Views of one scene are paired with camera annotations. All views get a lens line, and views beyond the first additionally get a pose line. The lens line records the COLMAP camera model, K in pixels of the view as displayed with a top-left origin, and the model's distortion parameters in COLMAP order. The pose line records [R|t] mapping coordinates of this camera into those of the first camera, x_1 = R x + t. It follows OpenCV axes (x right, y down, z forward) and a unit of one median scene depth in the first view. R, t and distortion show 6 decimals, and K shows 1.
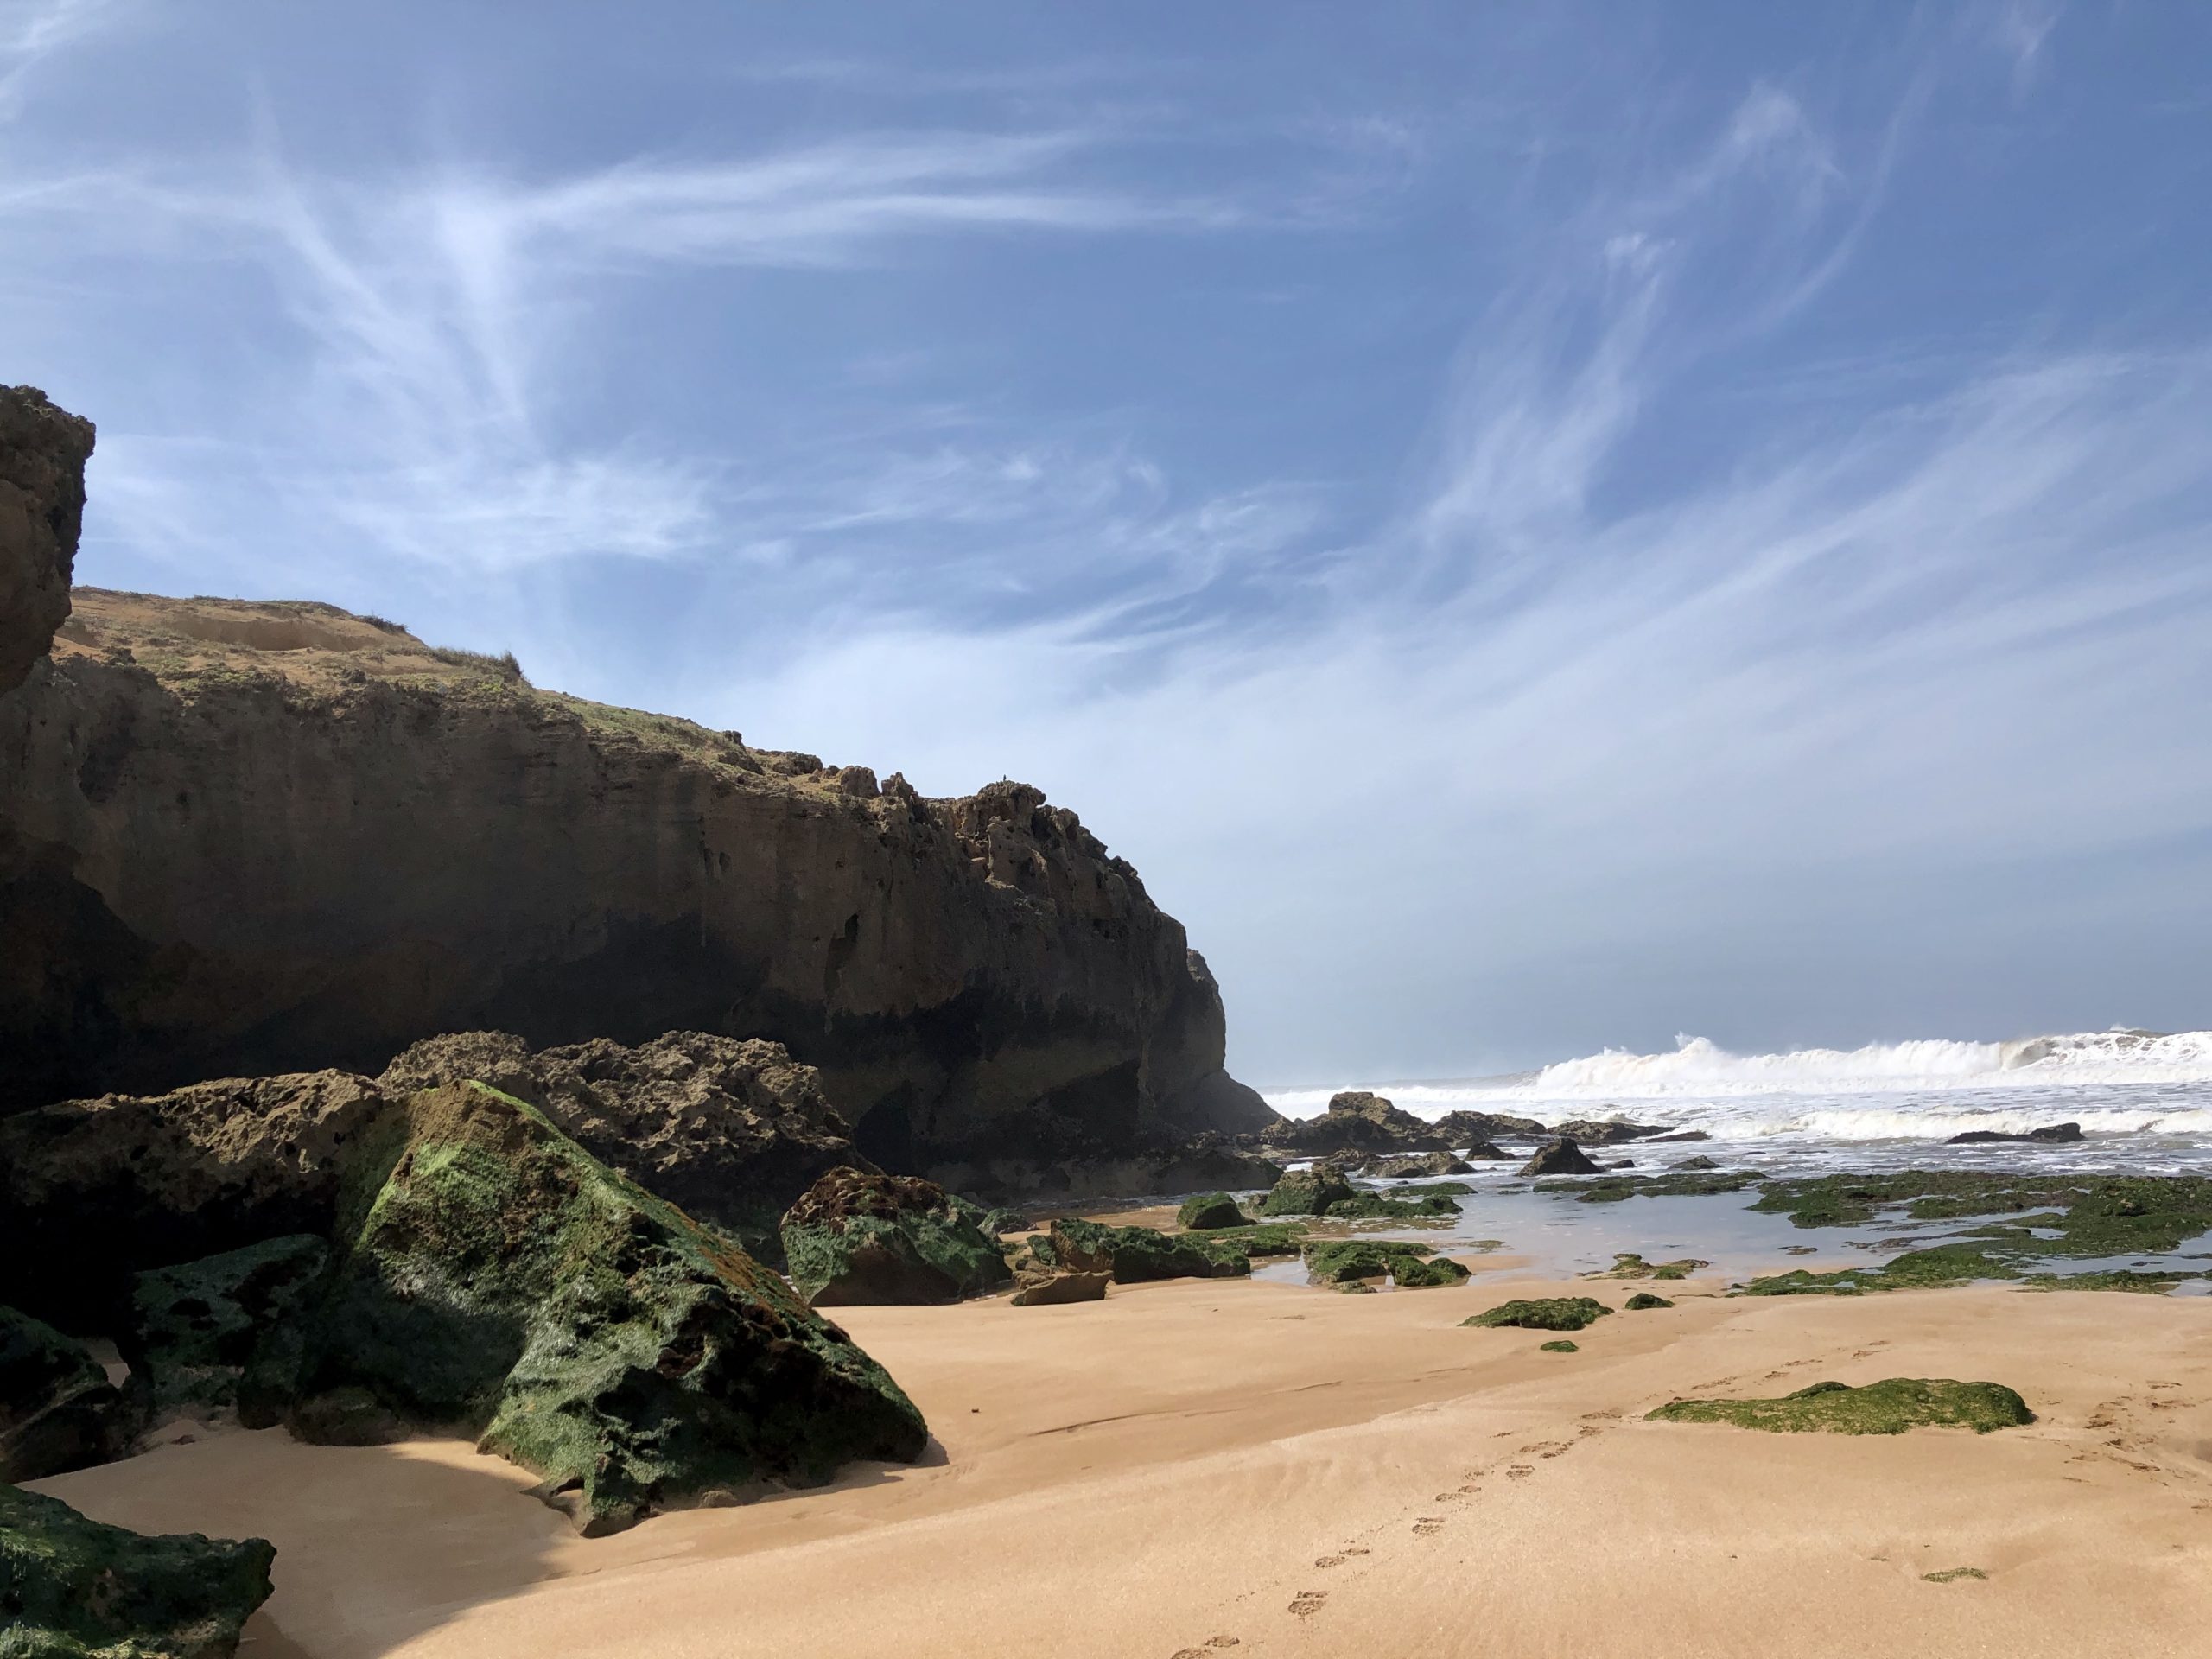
lens RADIAL K [[1816.4, 0, 1106.0], [0, 1816.4, 829.5], [0, 0, 1]] dist [0.060865, -0.107726]
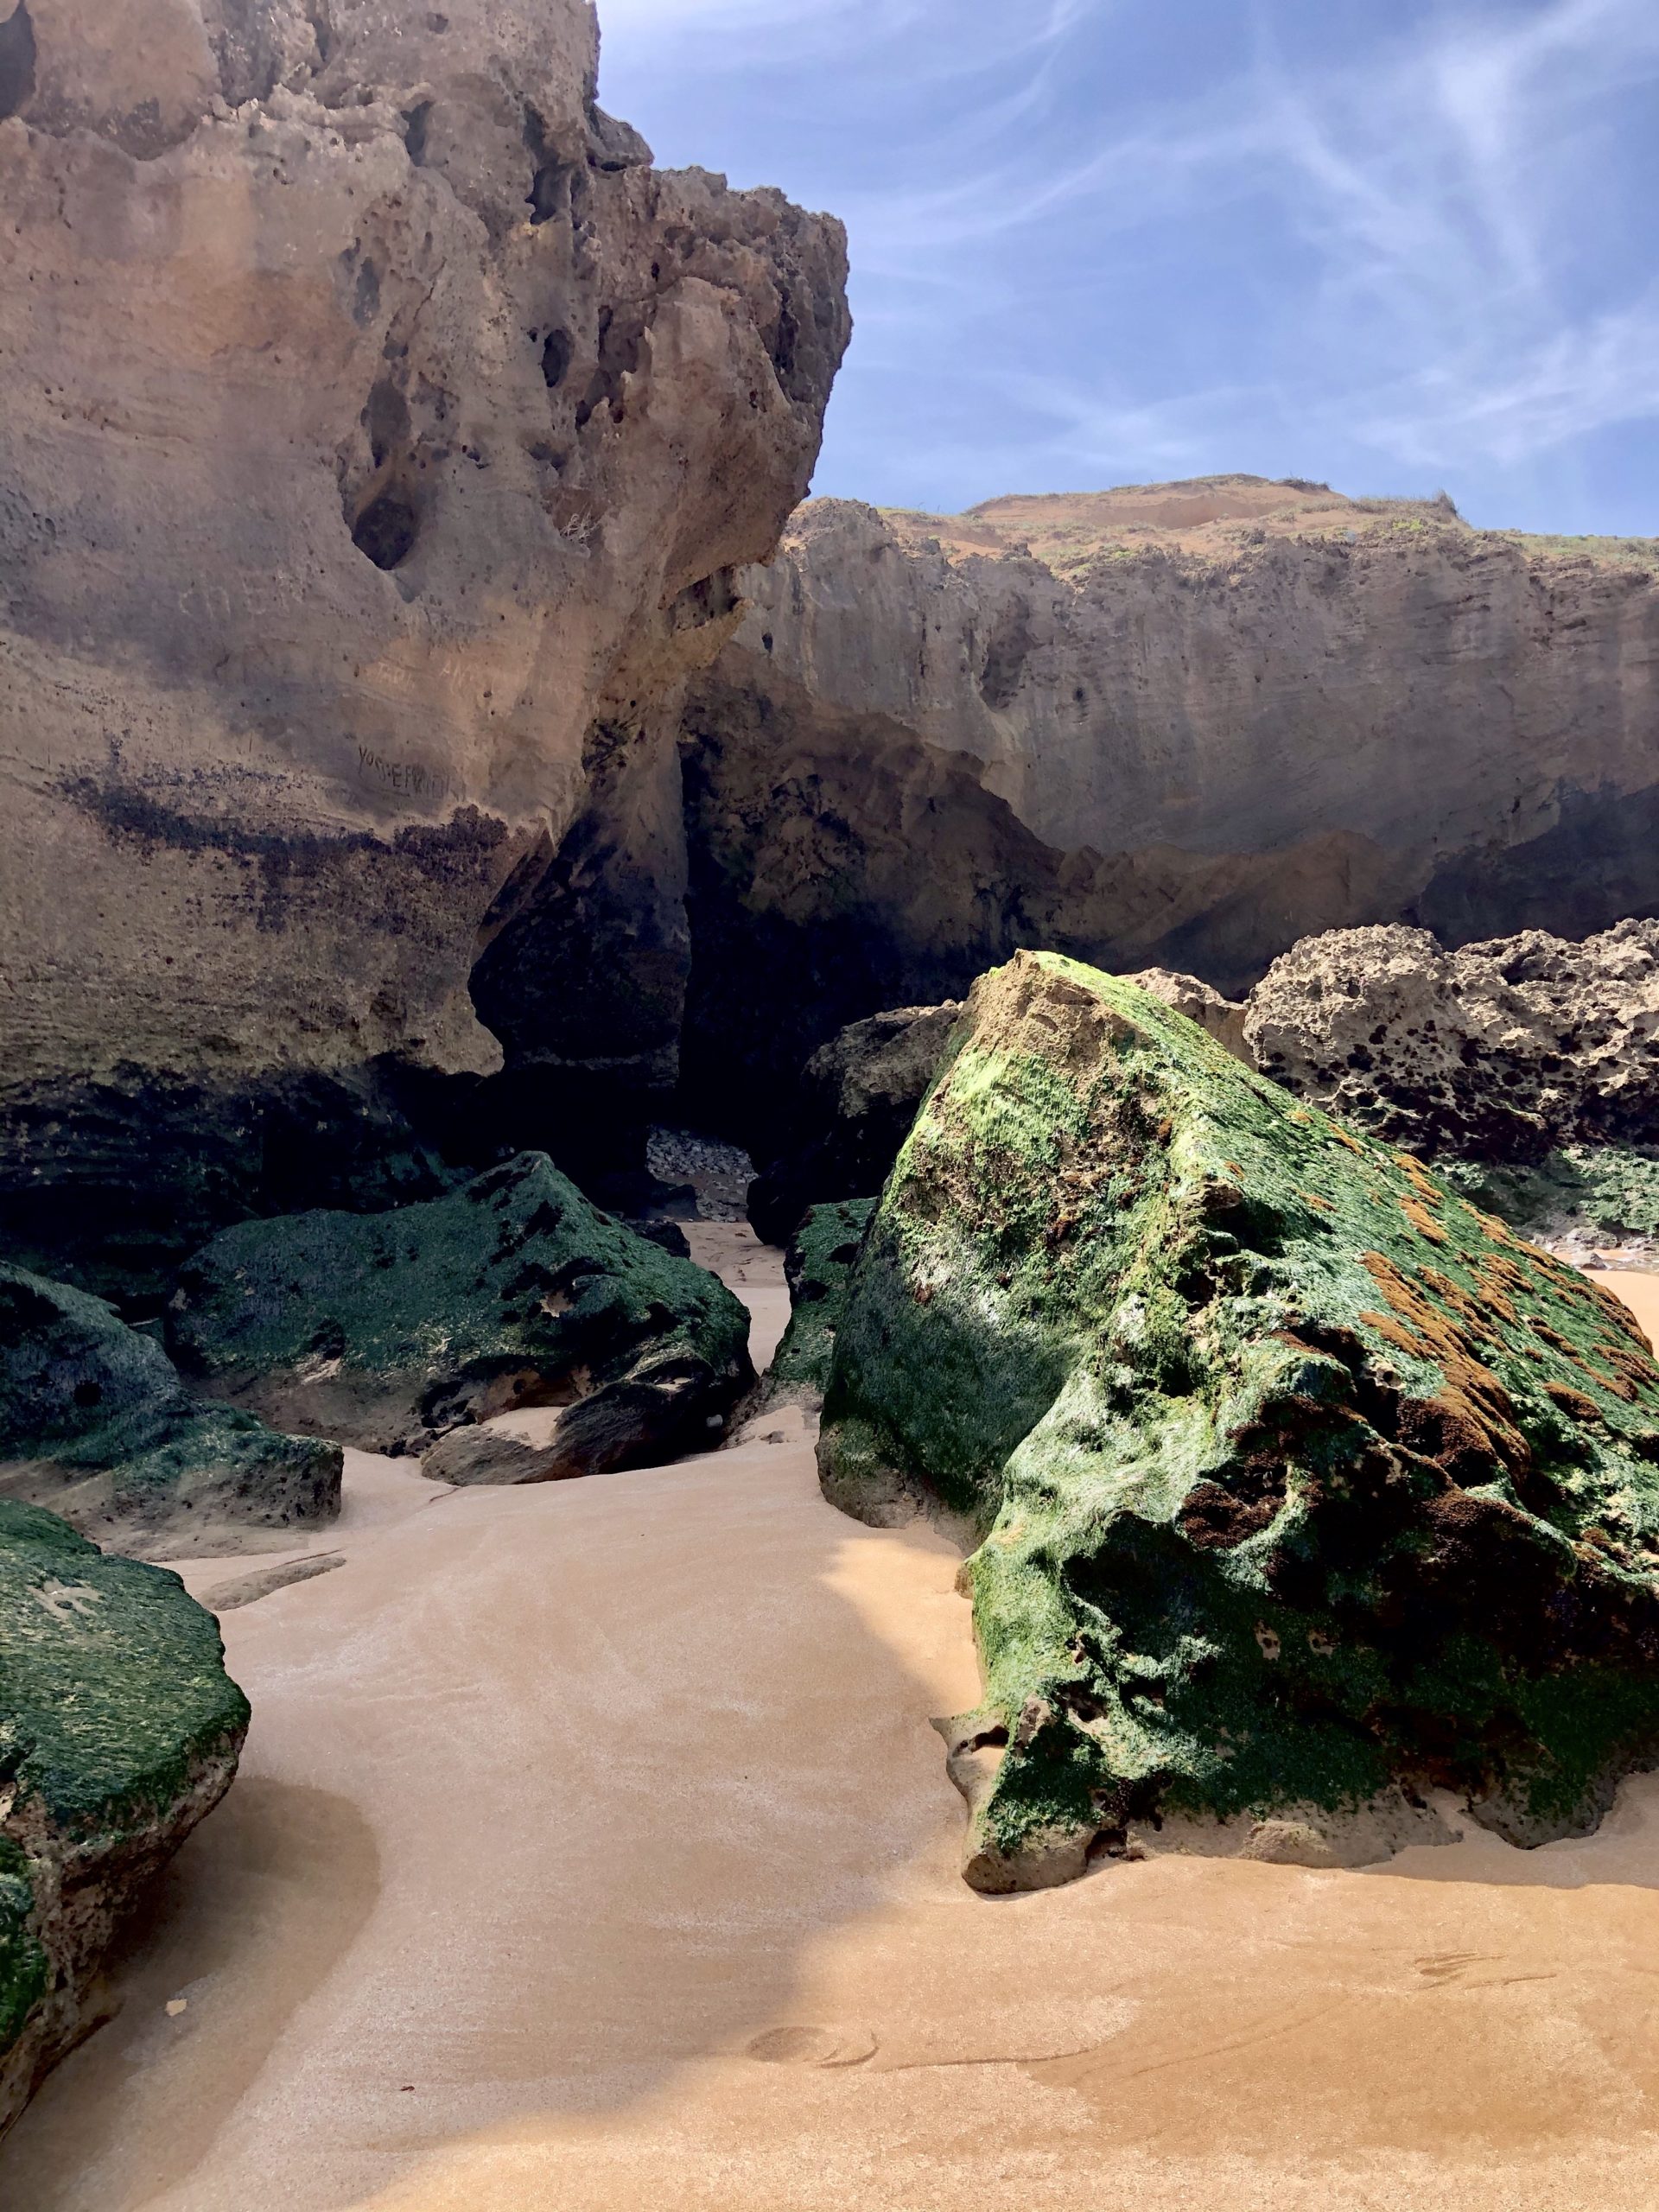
lens RADIAL K [[1816.4, 0, 829.5], [0, 1816.4, 1106.0], [0, 0, 1]] dist [0.060865, -0.107726]
pose [[0.776956, 0.024842, -0.629064, -0.009804], [0.098288, 0.982182, 0.160182, 0.045031], [0.621835, -0.186284, 0.760671, 0.259473]]
